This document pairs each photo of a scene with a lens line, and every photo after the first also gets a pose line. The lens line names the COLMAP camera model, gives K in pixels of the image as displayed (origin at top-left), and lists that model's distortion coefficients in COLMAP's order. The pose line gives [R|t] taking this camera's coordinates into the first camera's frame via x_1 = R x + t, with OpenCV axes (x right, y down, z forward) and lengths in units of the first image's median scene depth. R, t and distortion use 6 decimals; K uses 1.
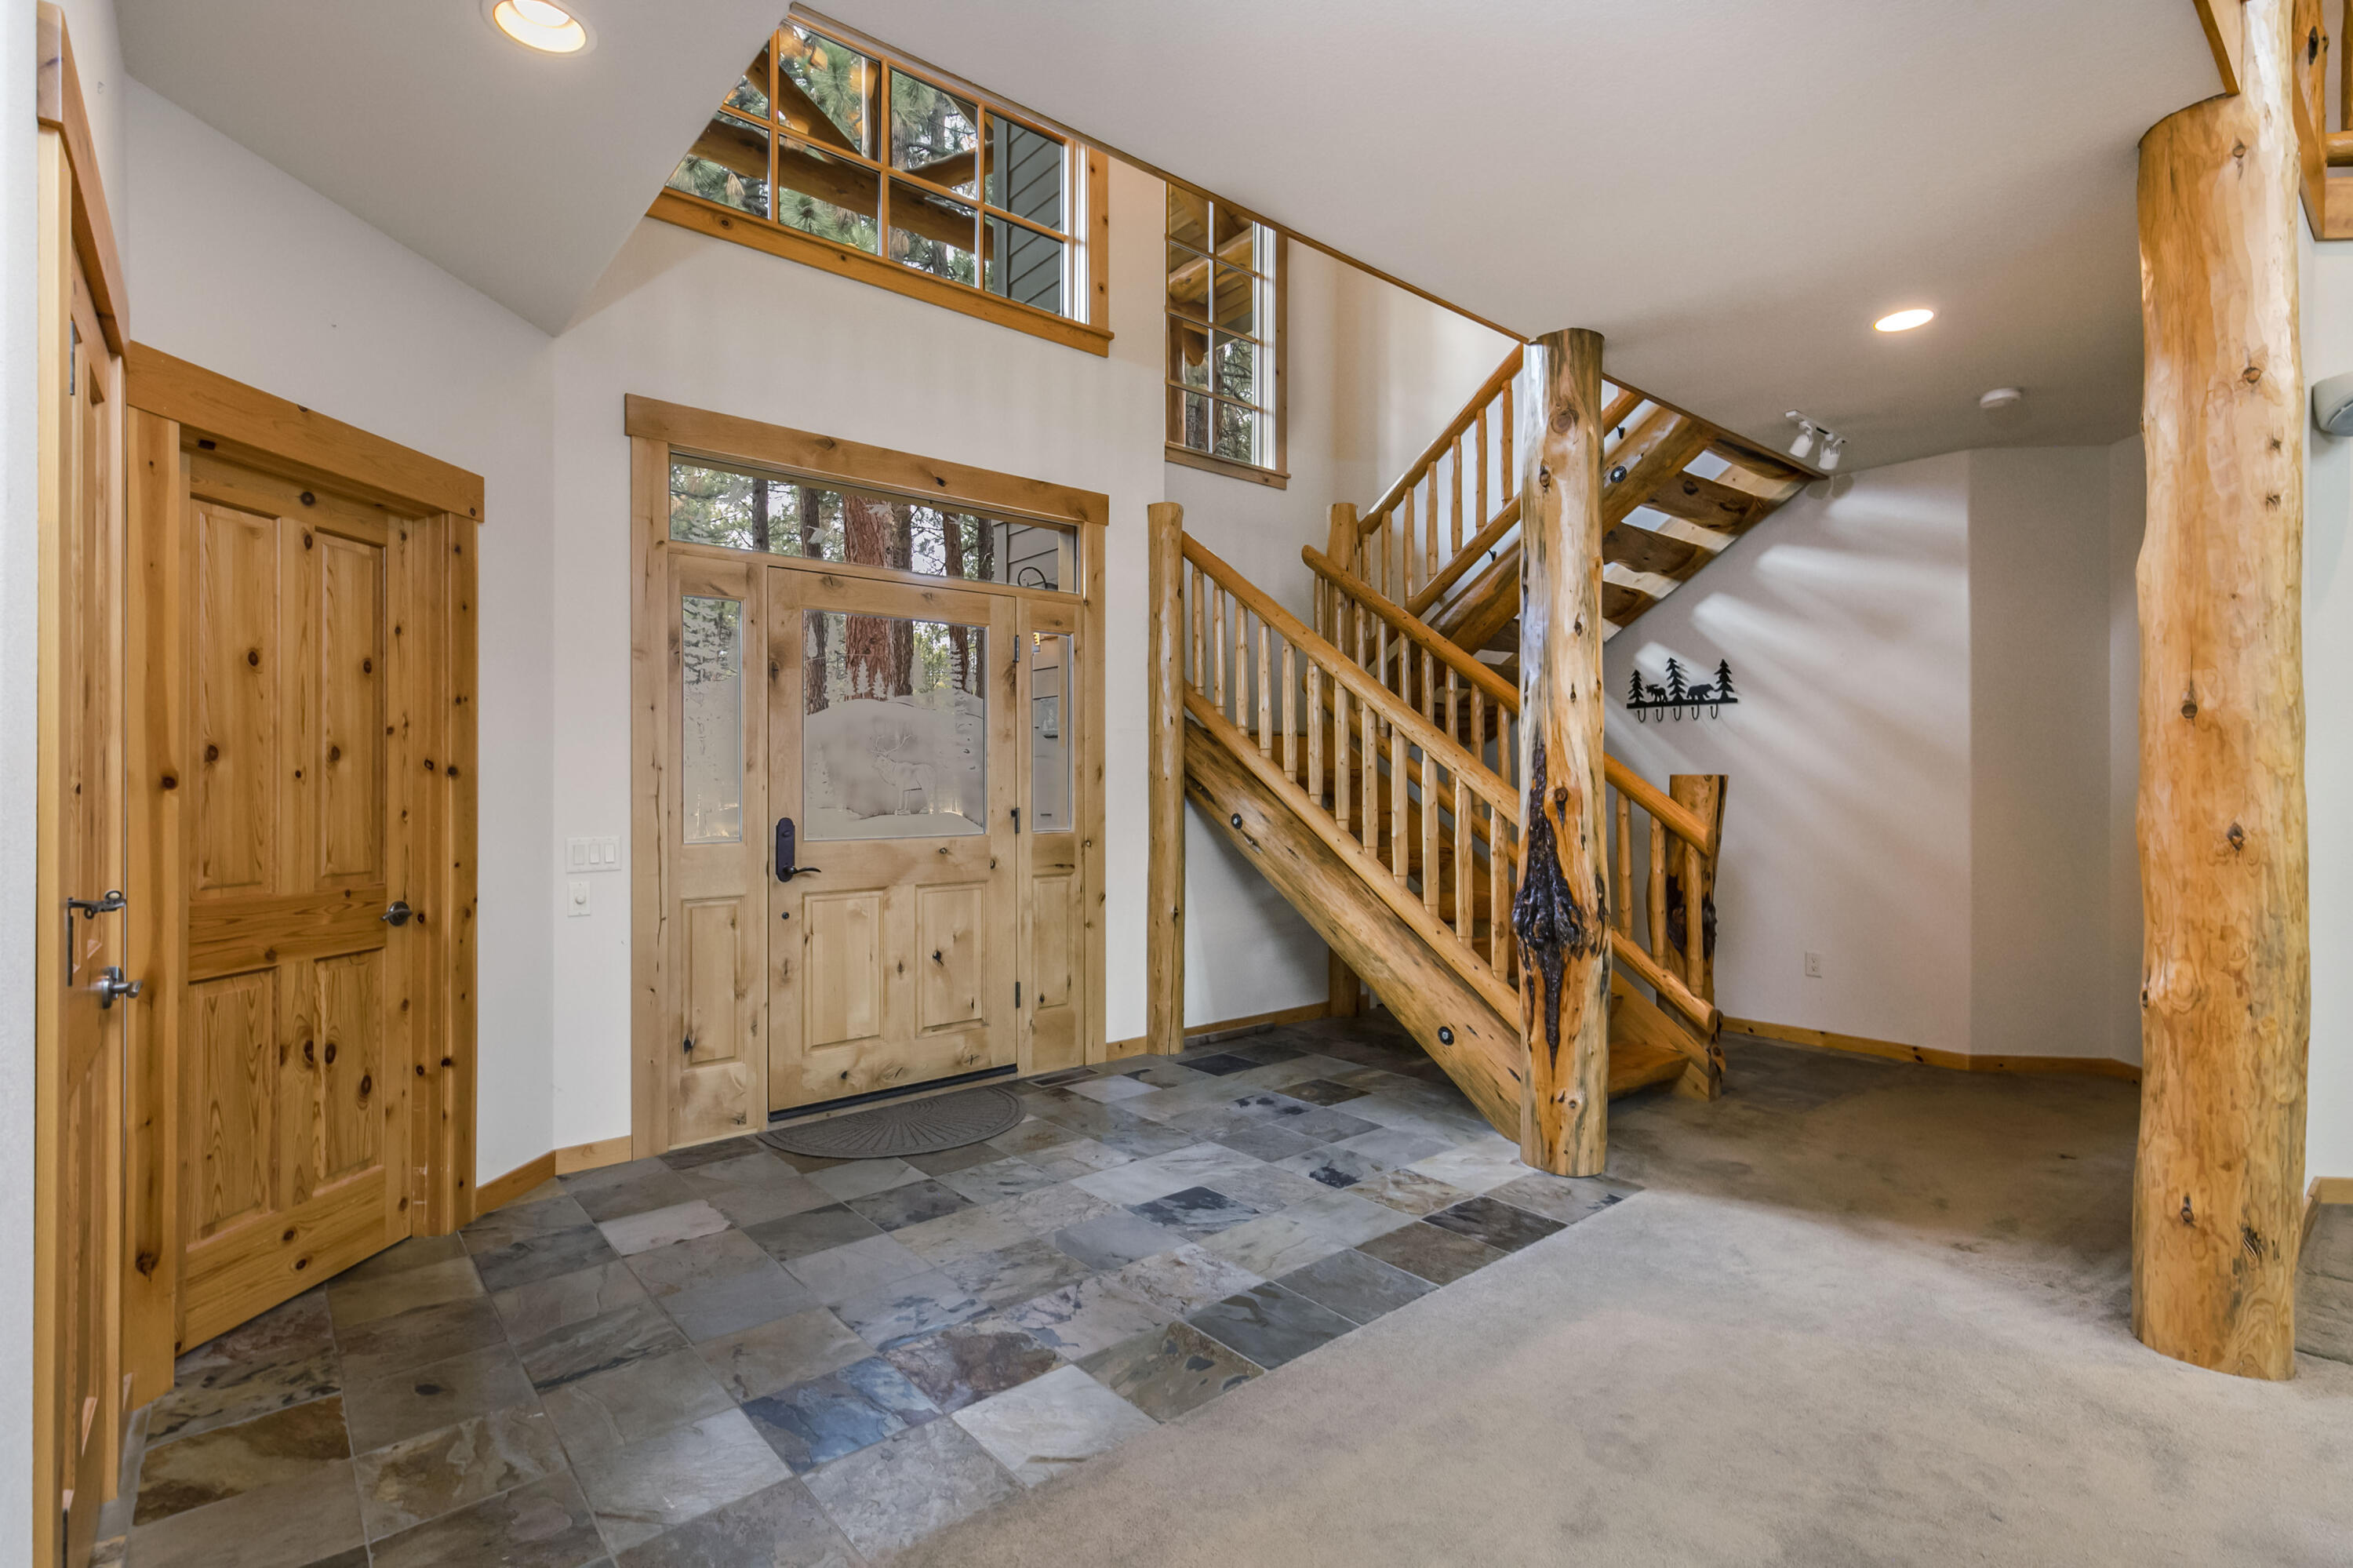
lens RADIAL K [[1110.6, 0, 1138.3], [0, 1110.6, 784.2], [0, 0, 1]] dist [0.000873, -0.000230]
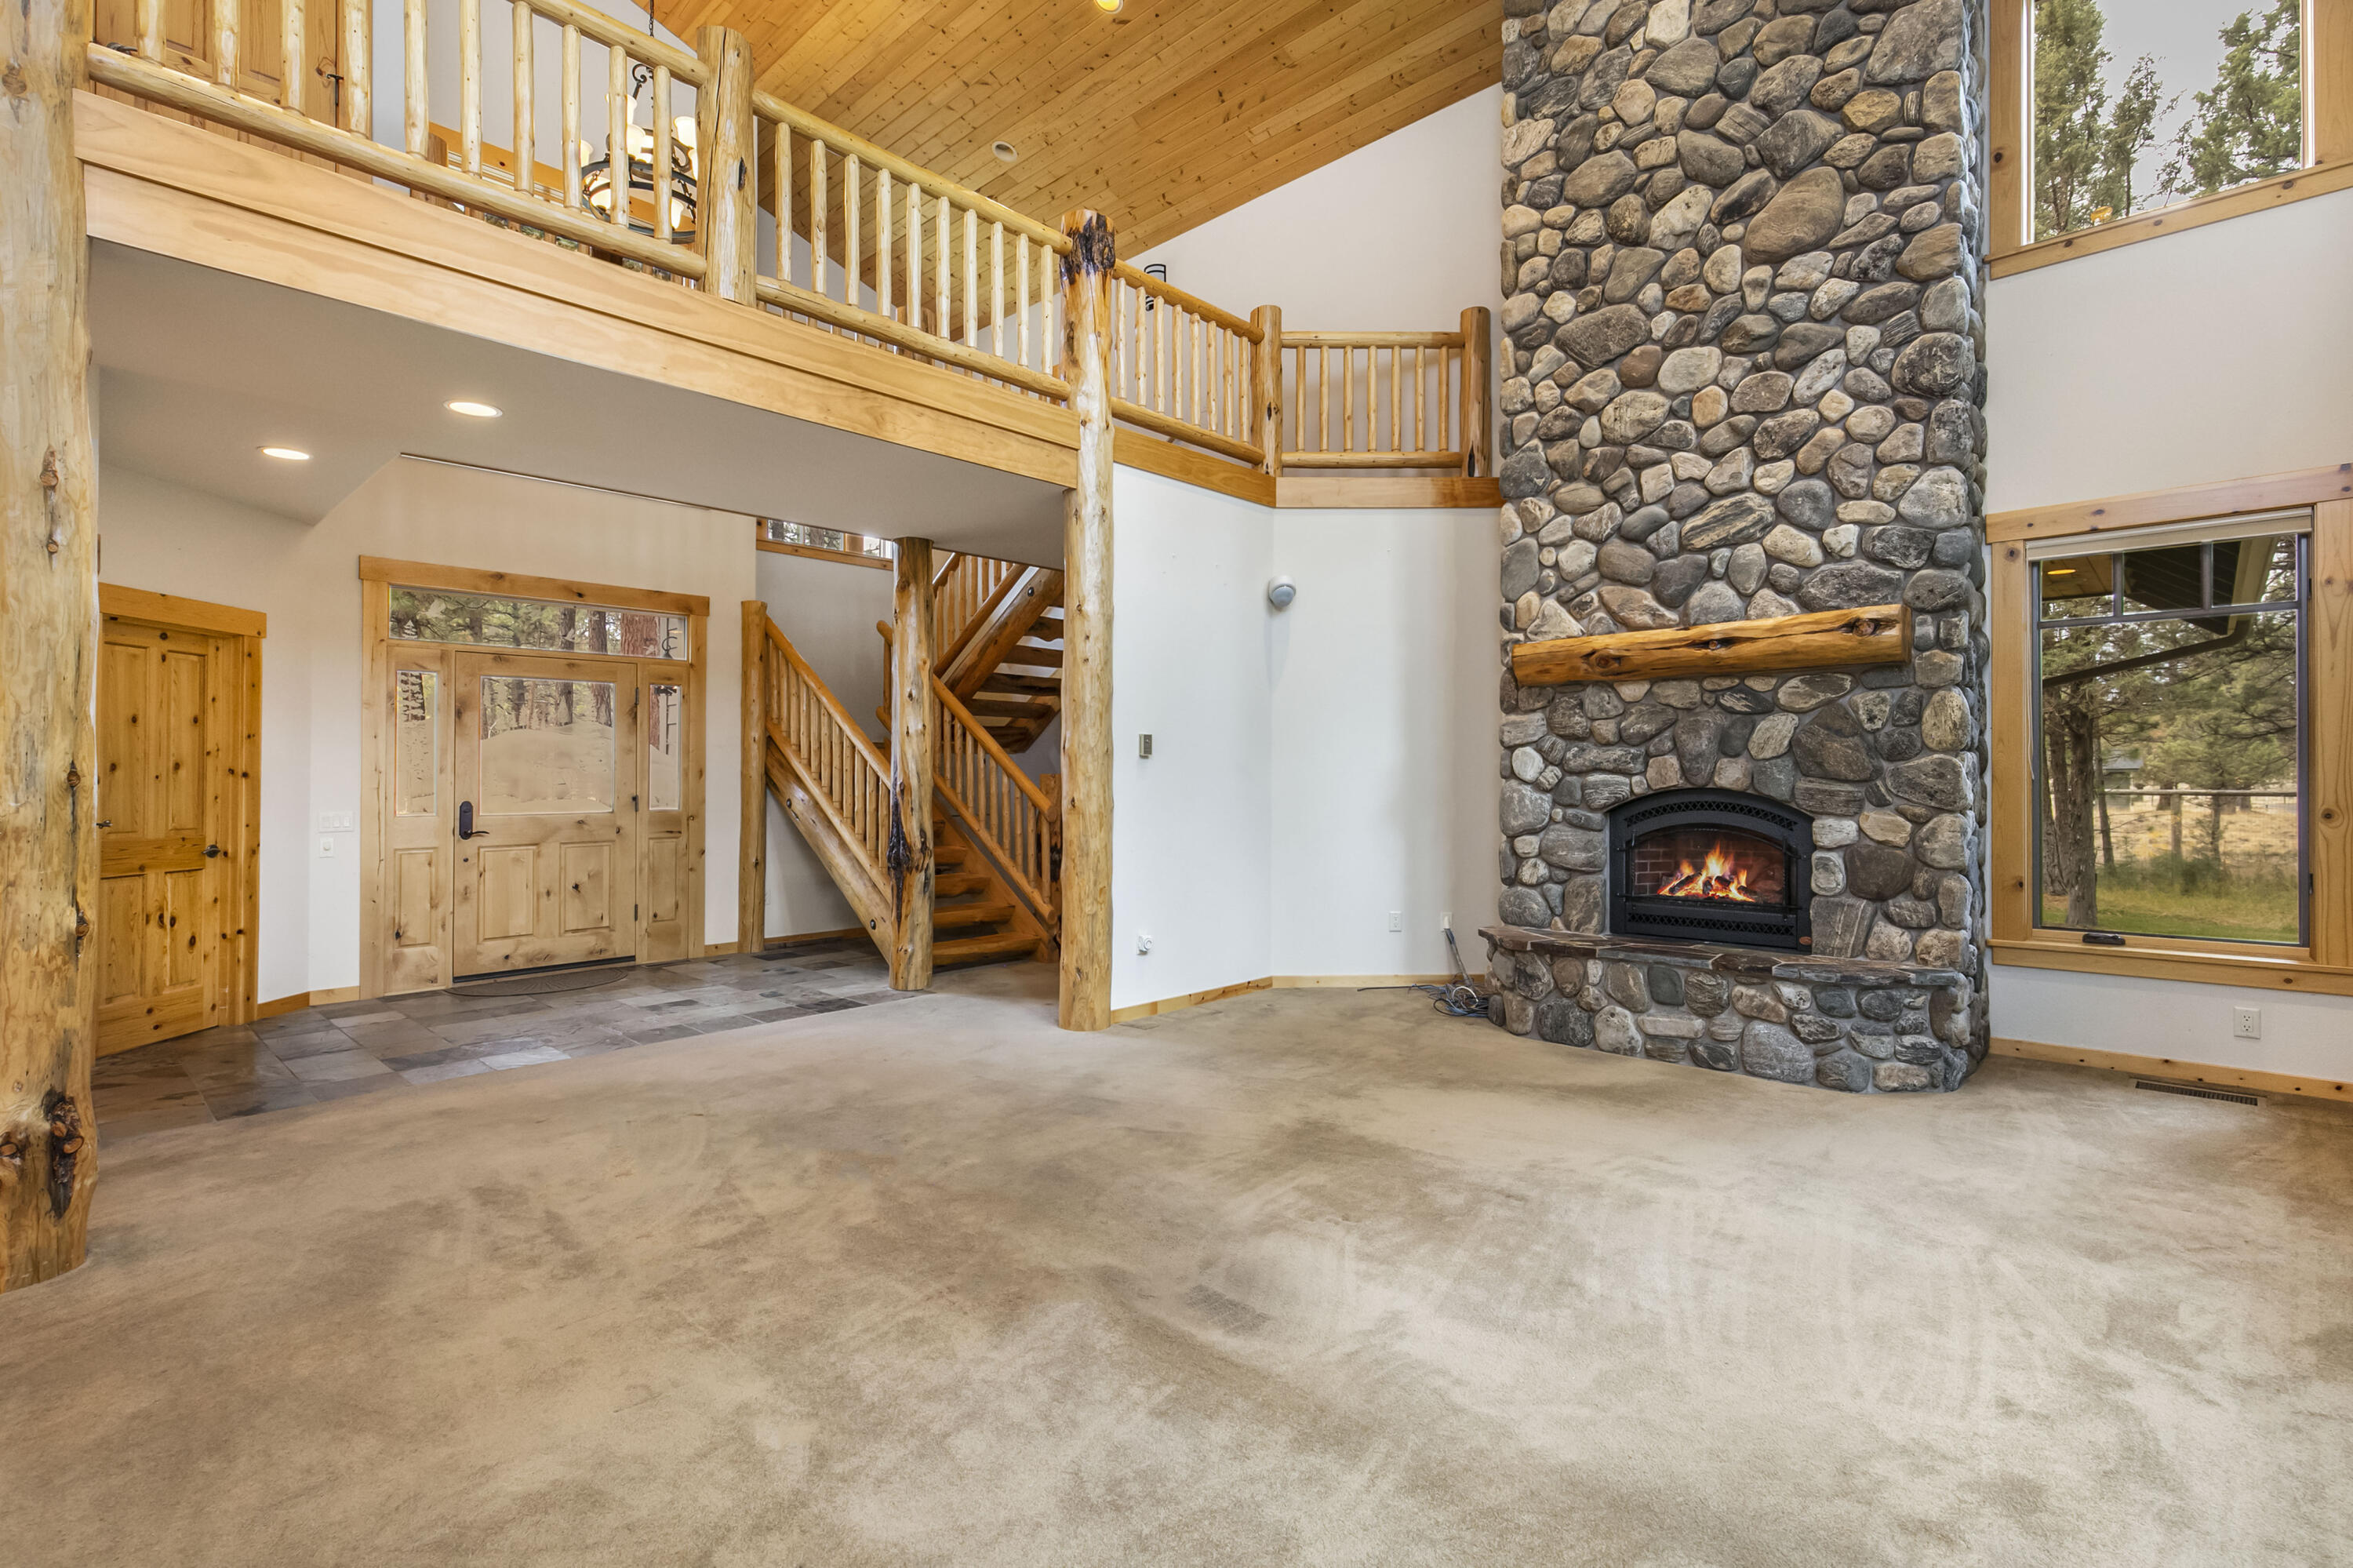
lens RADIAL K [[1089.4, 0, 1144.9], [0, 1089.4, 764.3], [0, 0, 1]] dist [0.006360, -0.000039]
pose [[0.992136, -0.000661, 0.125164, 0.550606], [0.002370, 0.999906, -0.013507, -0.000961], [-0.125144, 0.013698, 0.992044, -0.854772]]
